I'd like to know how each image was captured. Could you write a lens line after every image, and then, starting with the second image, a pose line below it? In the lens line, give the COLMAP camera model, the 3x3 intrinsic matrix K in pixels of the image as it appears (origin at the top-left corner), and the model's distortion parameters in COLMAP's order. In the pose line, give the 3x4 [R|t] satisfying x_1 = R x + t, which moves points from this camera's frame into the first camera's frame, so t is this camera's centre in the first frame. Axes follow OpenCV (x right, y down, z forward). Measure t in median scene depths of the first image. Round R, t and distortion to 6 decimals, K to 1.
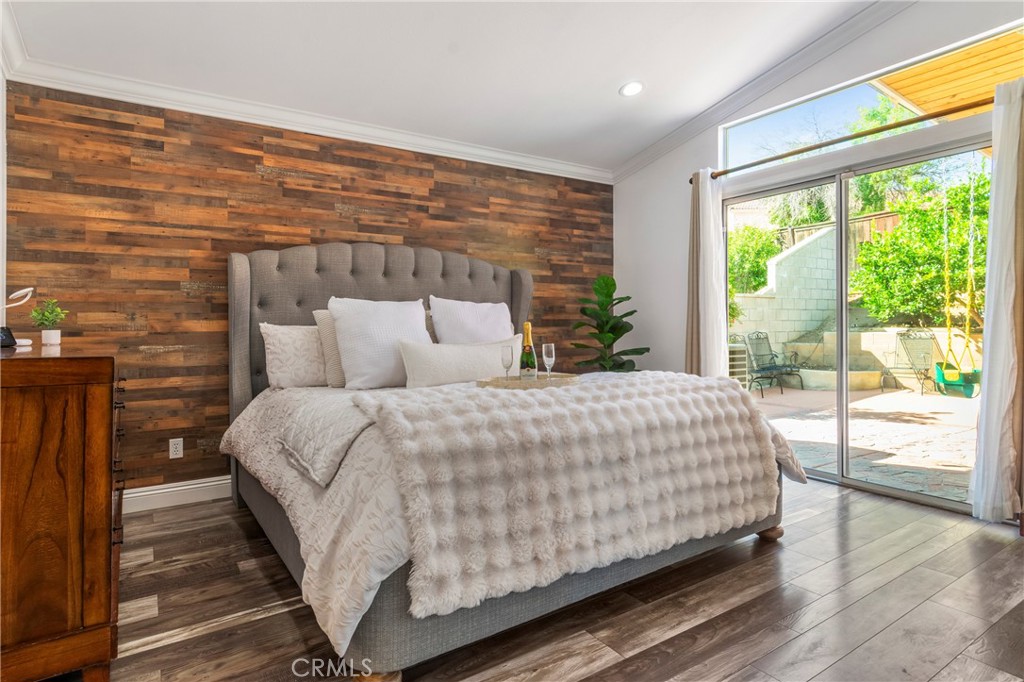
lens RADIAL K [[519.2, 0, 543.3], [0, 519.2, 328.7], [0, 0, 1]] dist [0.010346, -0.000576]
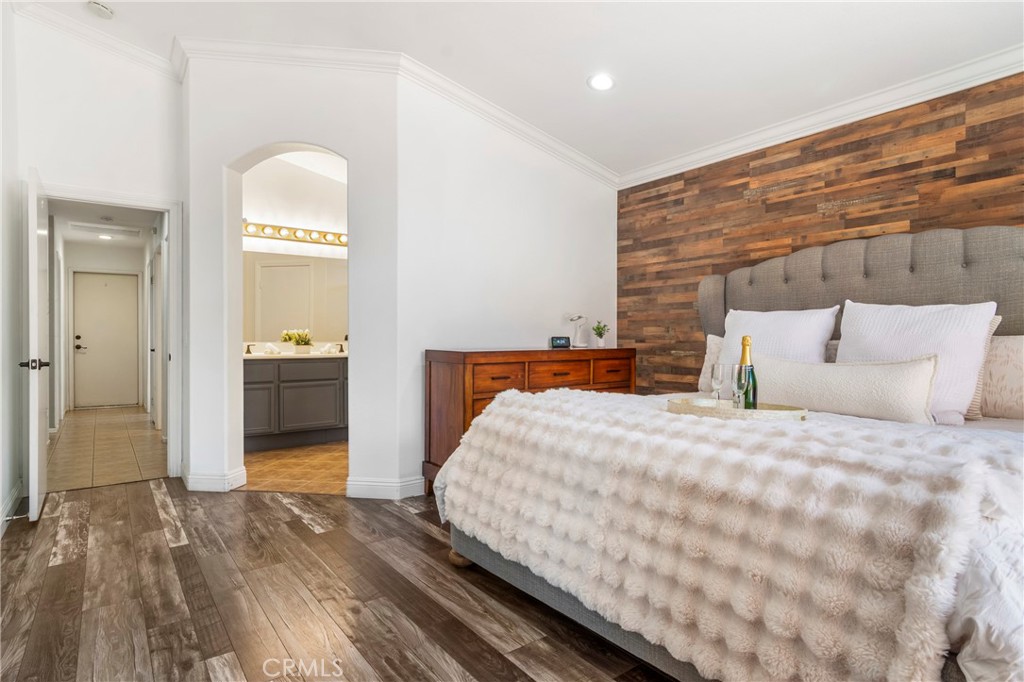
lens RADIAL K [[537.0, 0, 511.6], [0, 537.0, 349.8], [0, 0, 1]] dist [-0.000684, 0.000607]
pose [[0.073709, 0.032093, -0.996763, 0.569143], [-0.009427, 0.999460, 0.031483, -0.009077], [0.997235, 0.007076, 0.073972, 0.433595]]
